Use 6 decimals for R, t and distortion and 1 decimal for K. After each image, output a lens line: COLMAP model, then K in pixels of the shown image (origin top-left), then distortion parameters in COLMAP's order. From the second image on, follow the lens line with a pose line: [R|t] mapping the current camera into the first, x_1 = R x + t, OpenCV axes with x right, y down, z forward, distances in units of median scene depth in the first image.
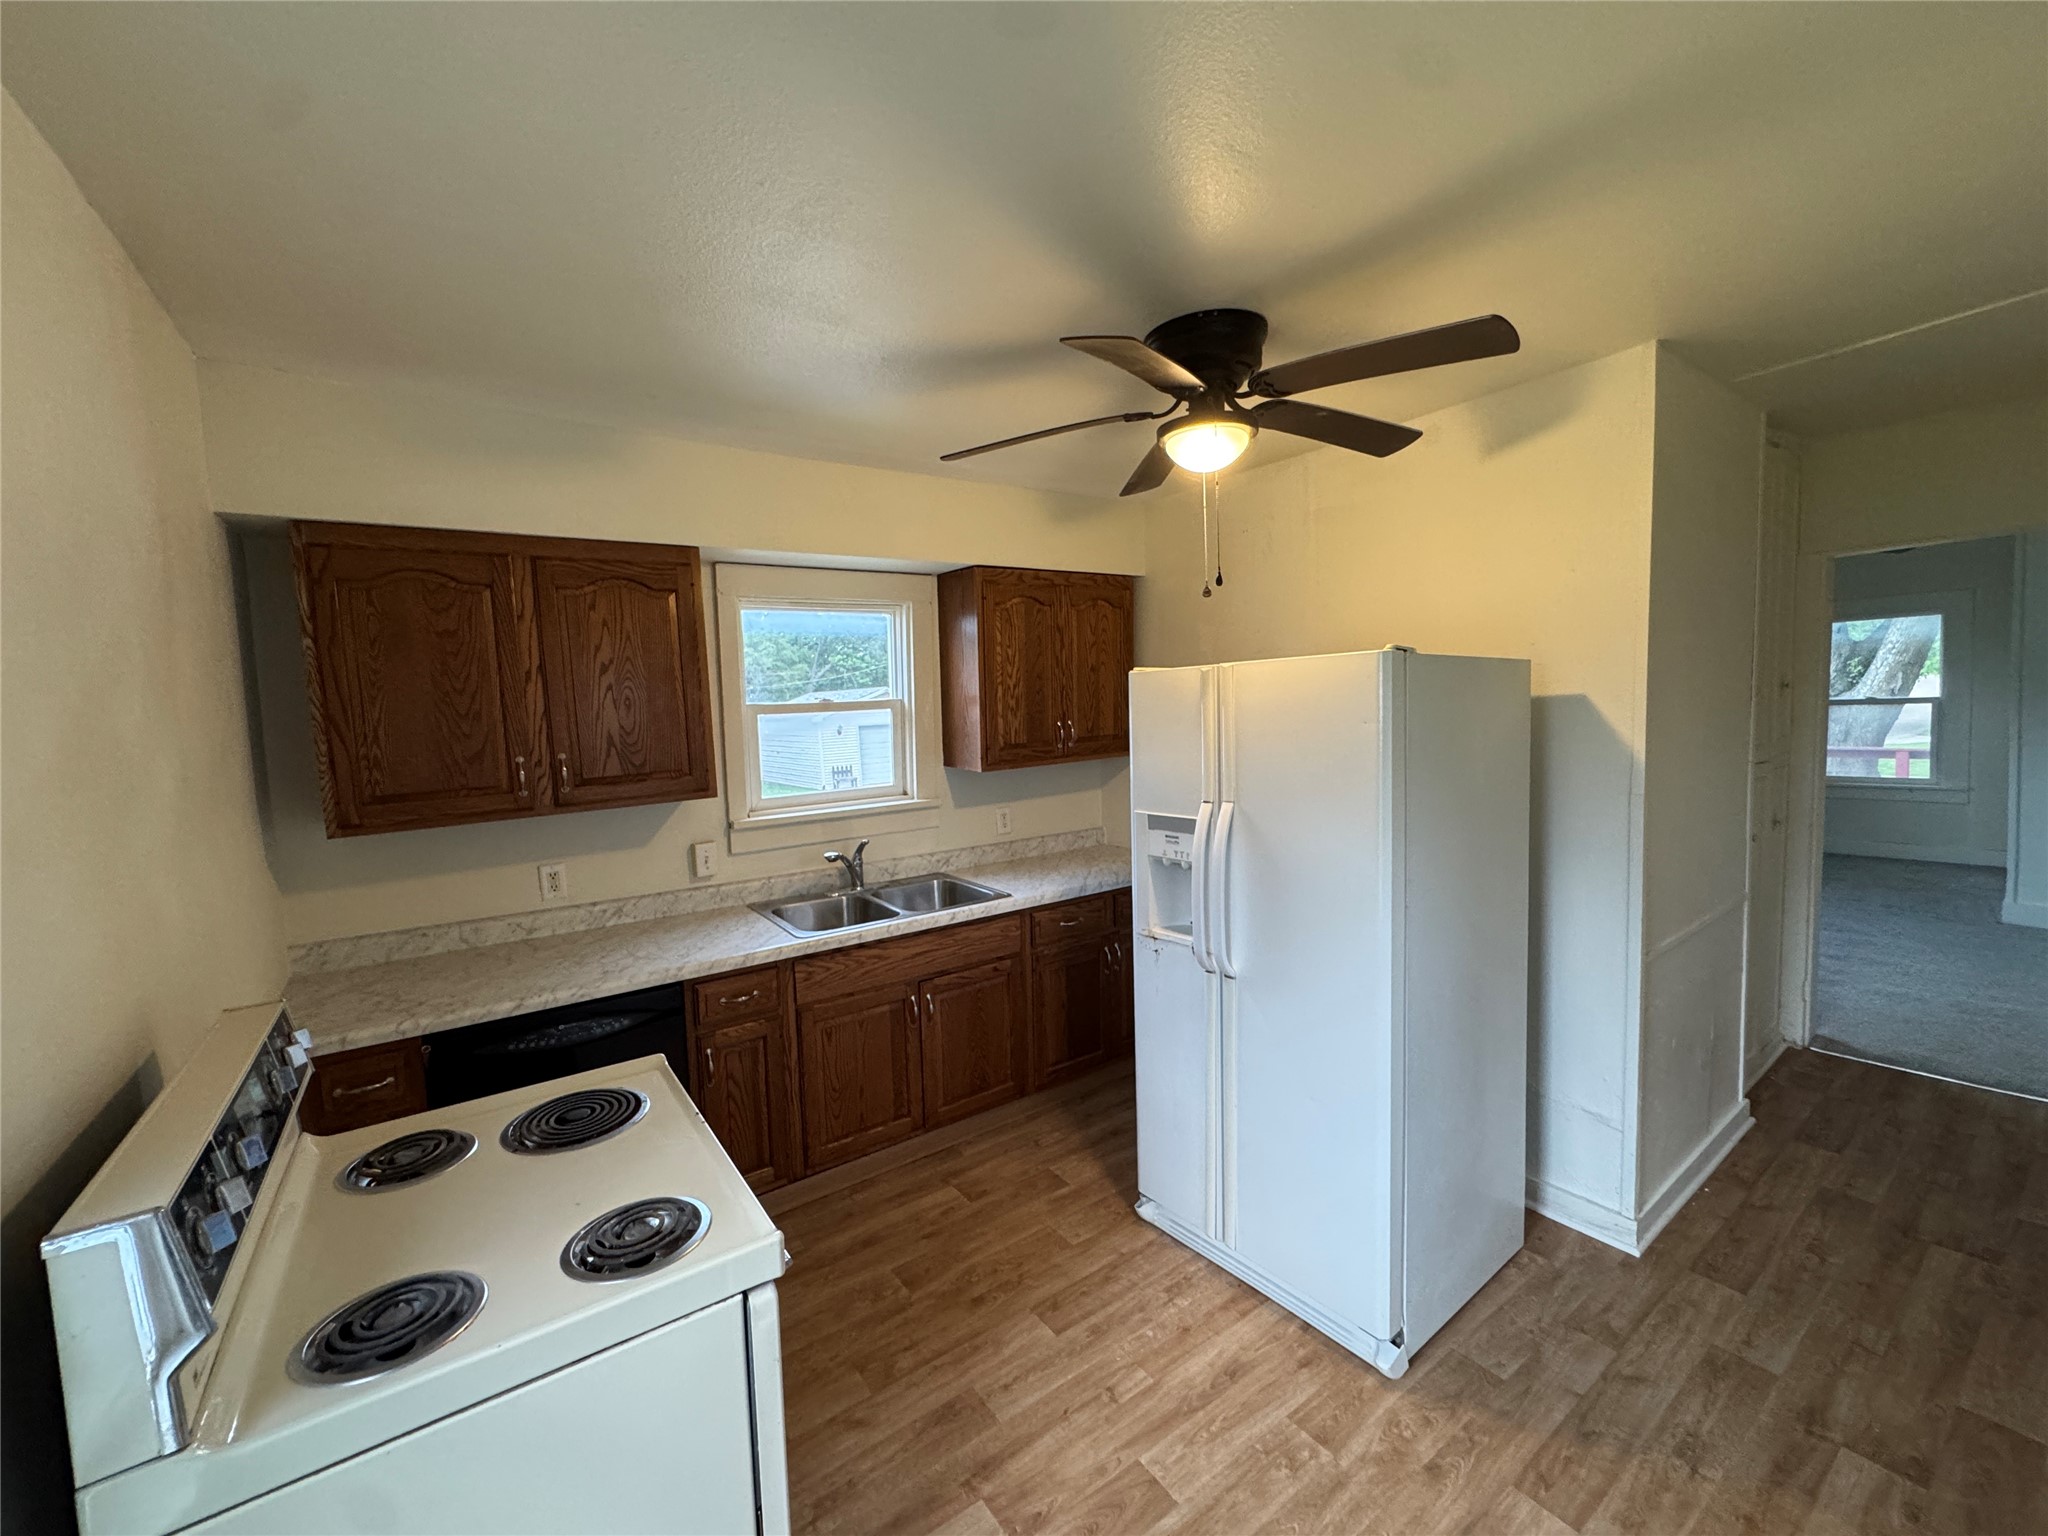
lens RADIAL K [[817.5, 0, 1020.8], [0, 817.5, 769.9], [0, 0, 1]] dist [-0.000512, 0.000123]
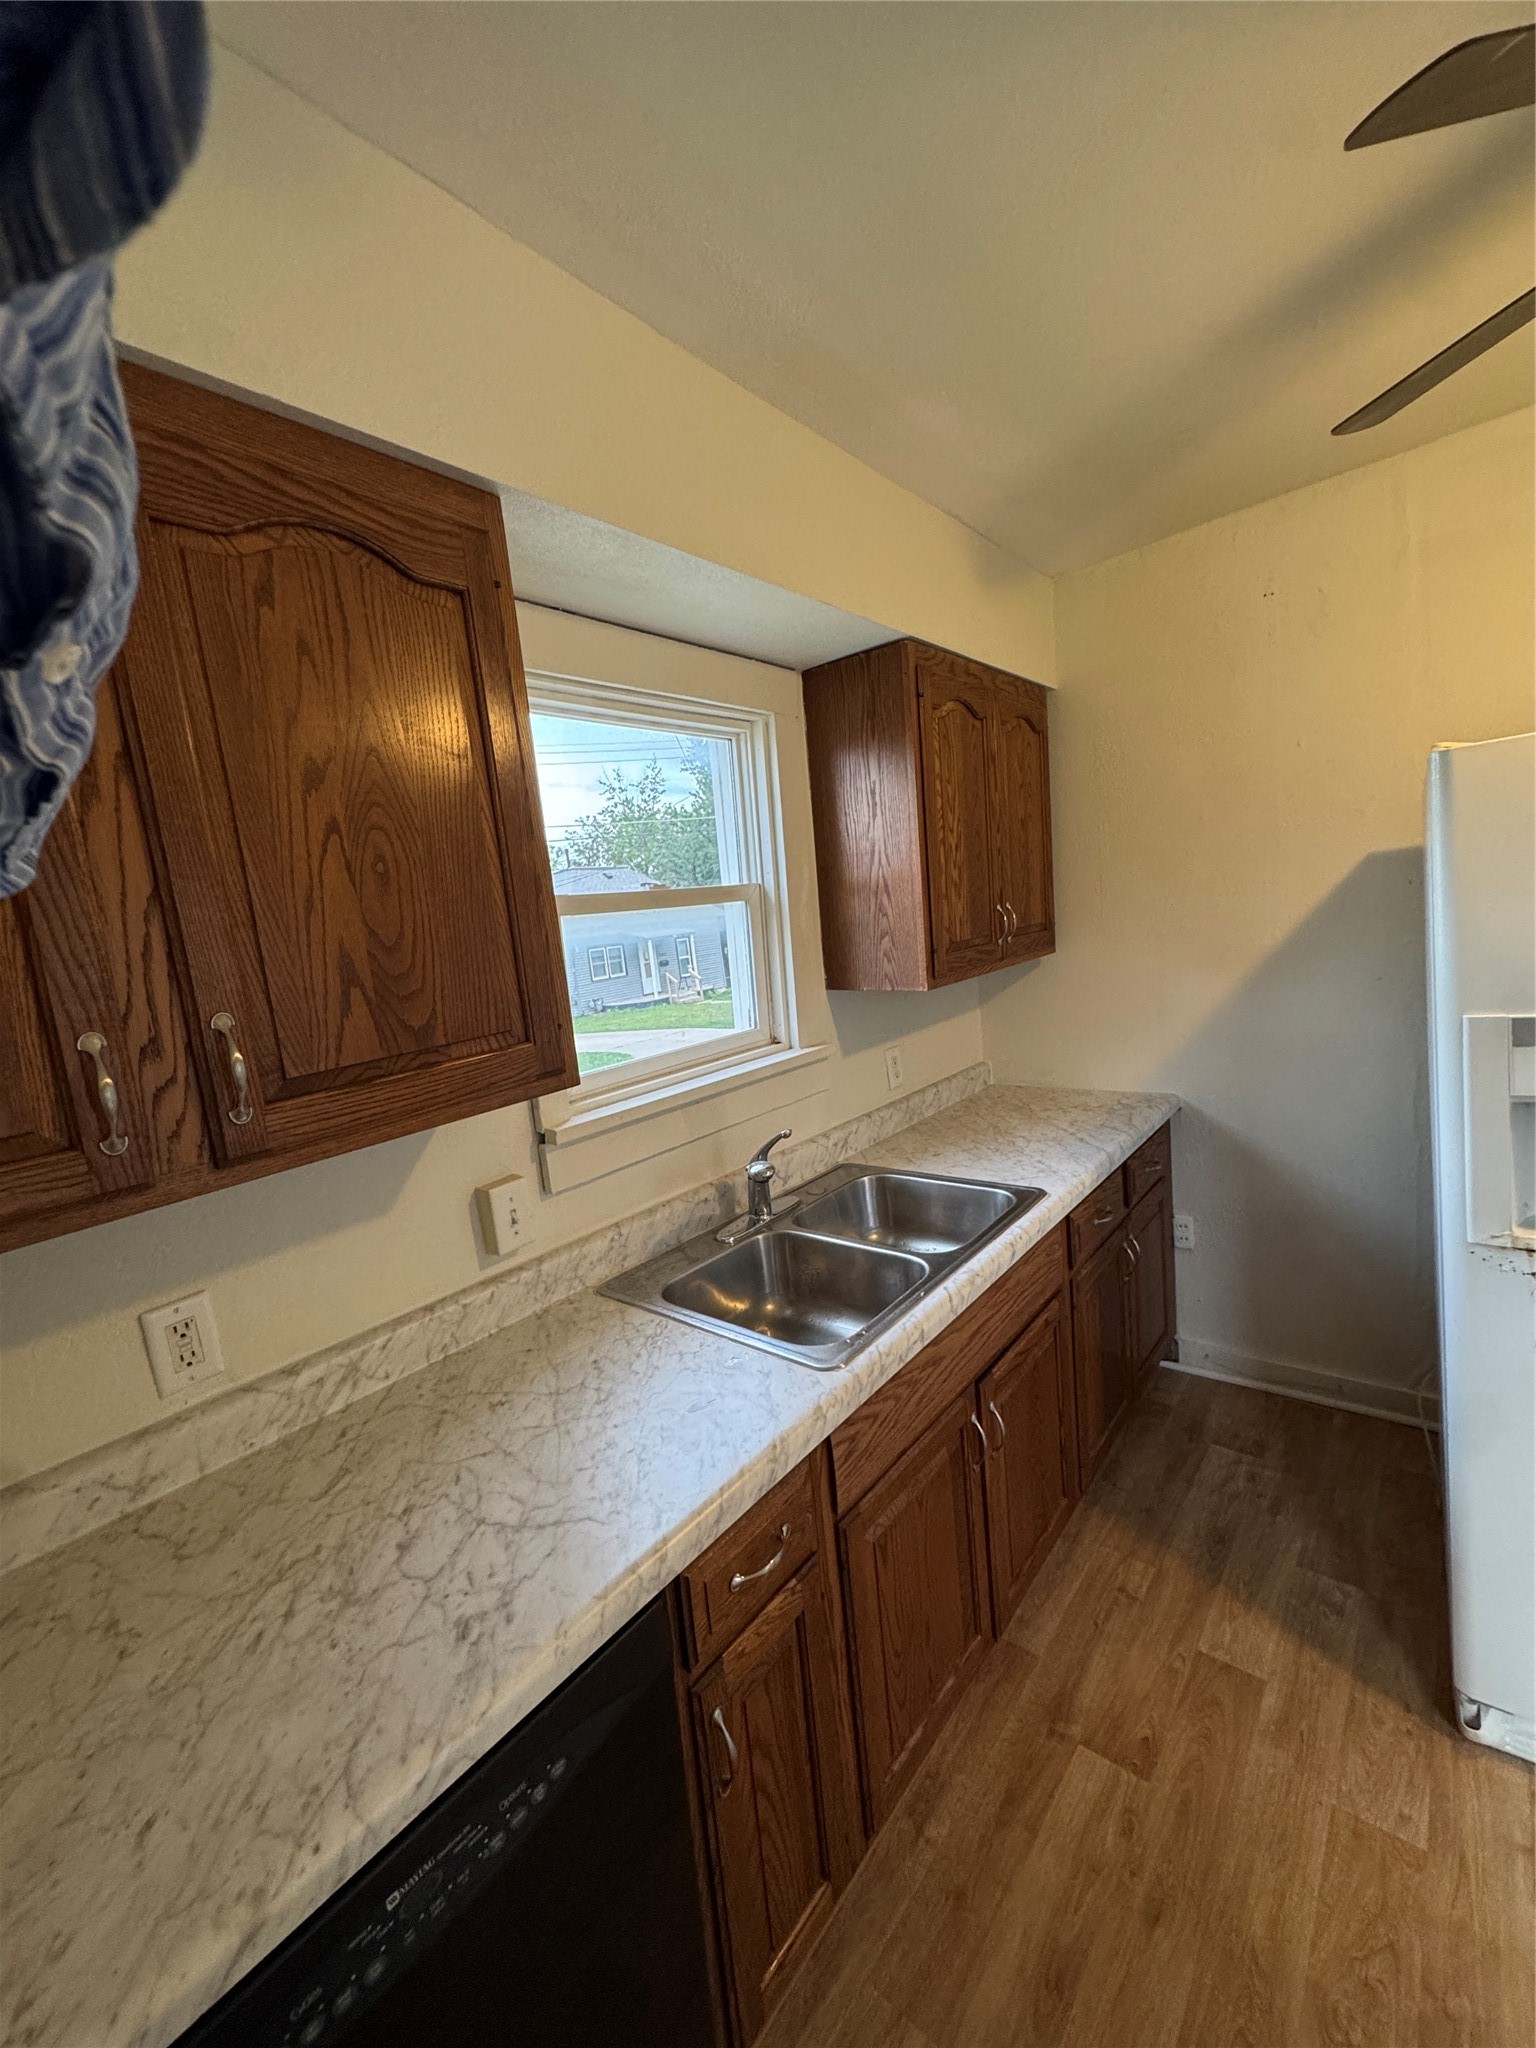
lens RADIAL K [[817.5, 0, 768.0], [0, 817.5, 1024.0], [0, 0, 1]] dist [-0.000512, 0.000123]
pose [[0.964448, -0.099580, 0.244793, -0.404371], [0.094486, 0.994996, 0.032497, -0.005166], [-0.246804, -0.008213, 0.969031, 0.580562]]
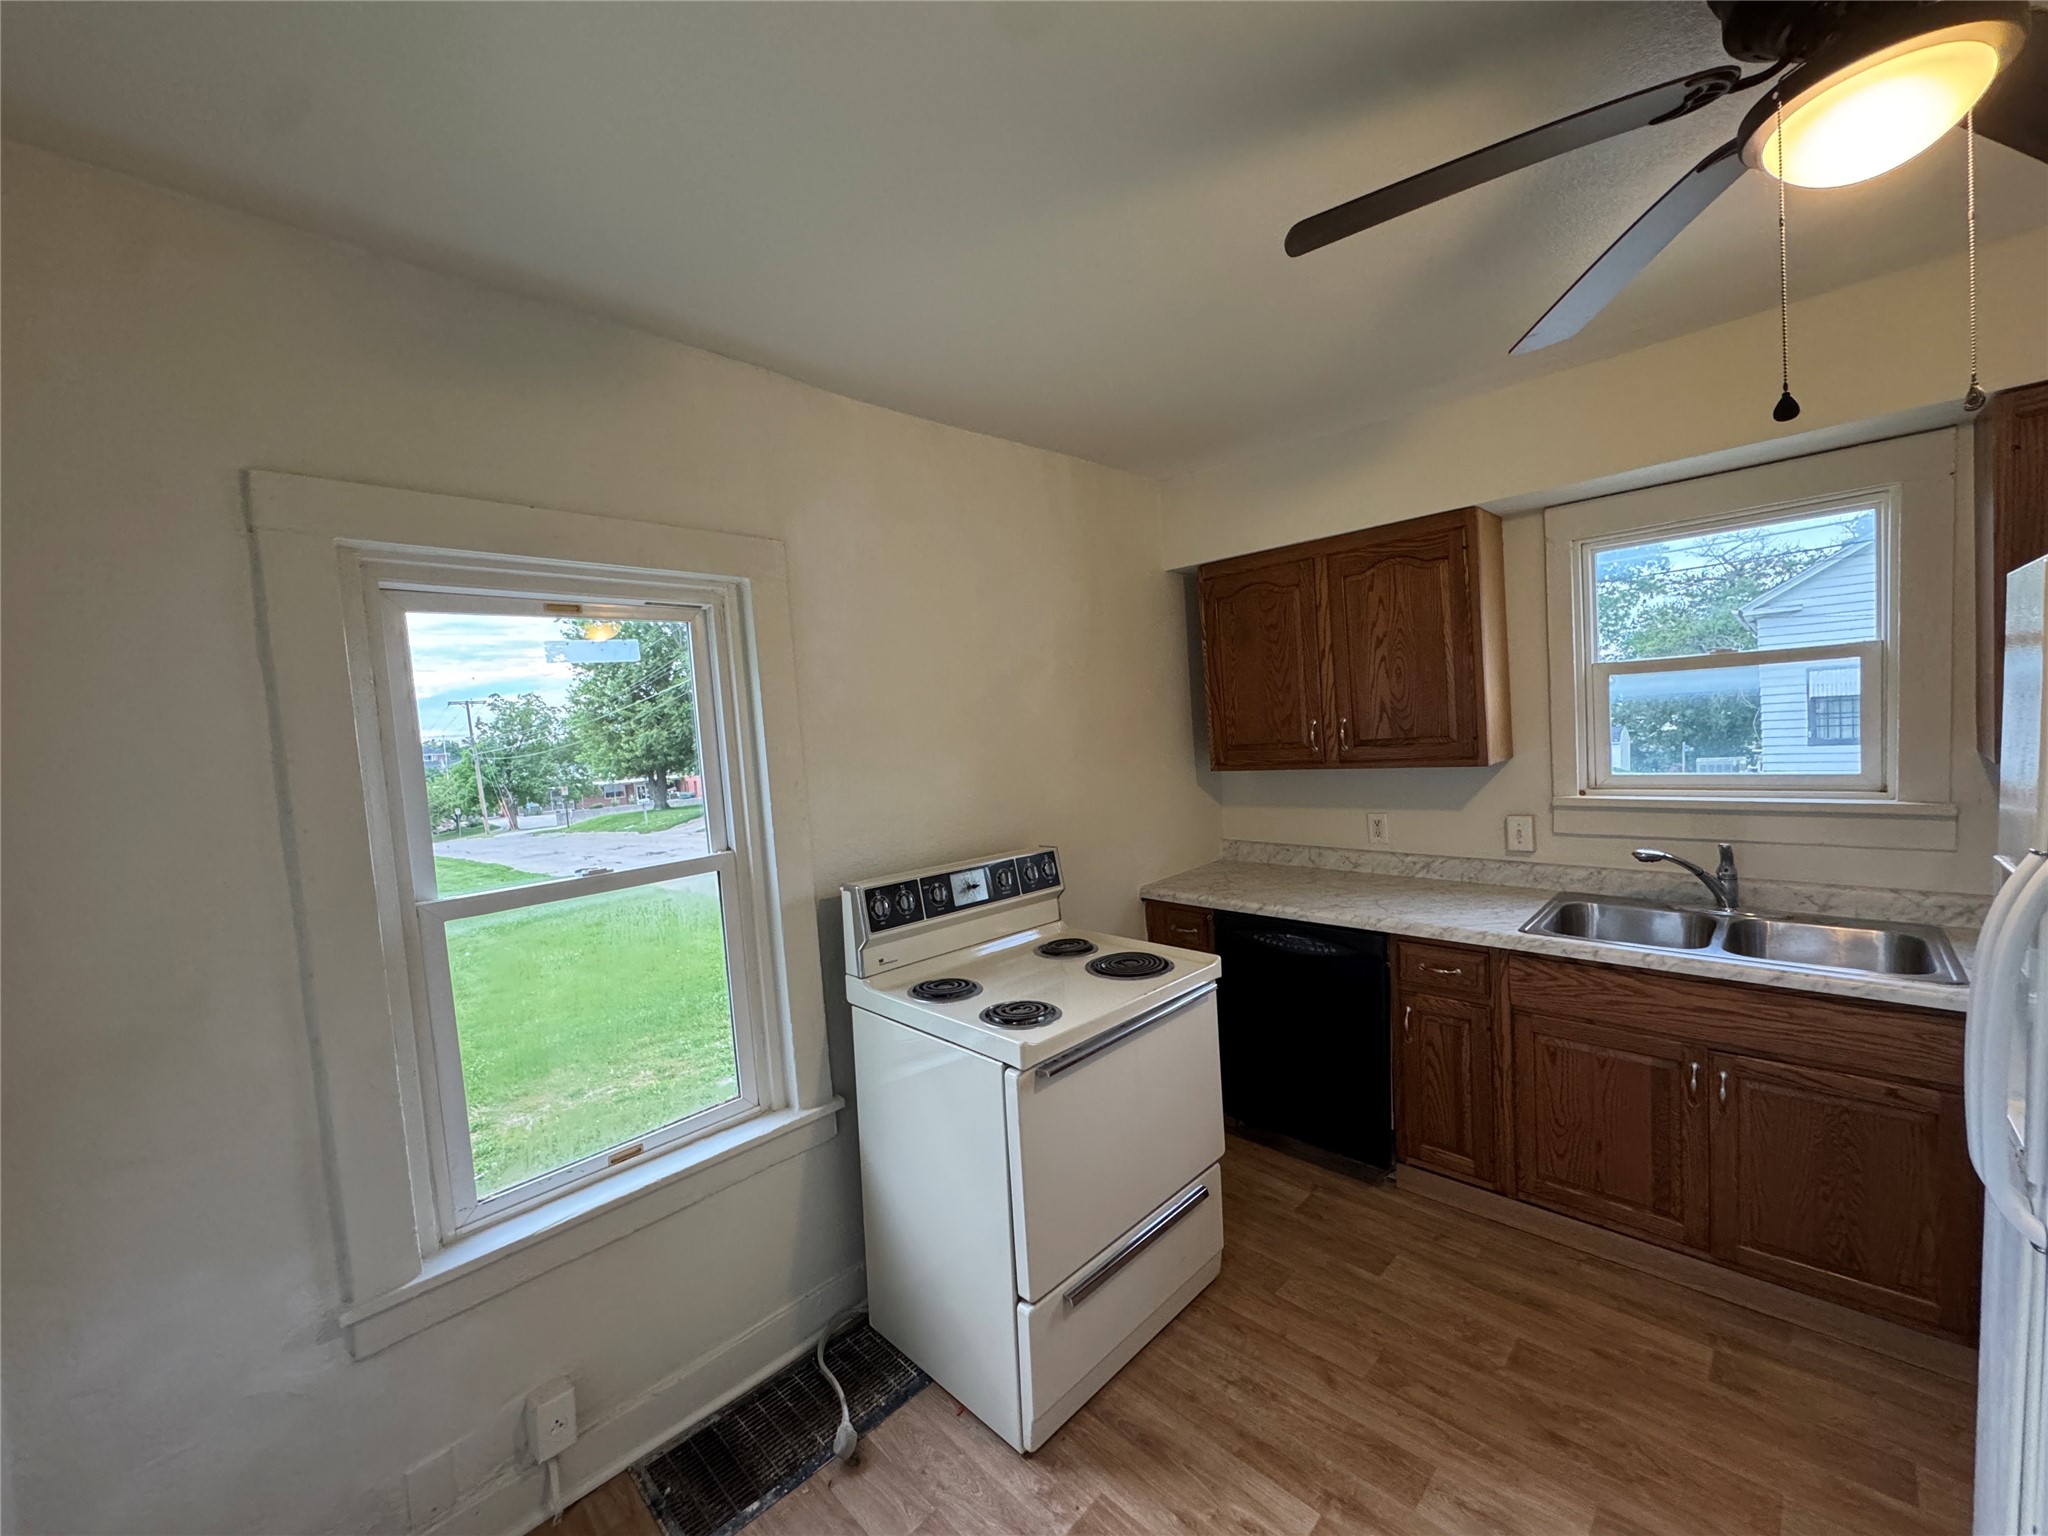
lens RADIAL K [[817.5, 0, 1020.8], [0, 817.5, 769.9], [0, 0, 1]] dist [-0.000512, 0.000123]
pose [[0.174441, 0.081014, -0.981329, 0.500957], [-0.028713, 0.996604, 0.077171, -0.021601], [0.984249, 0.014715, 0.176174, 0.317748]]
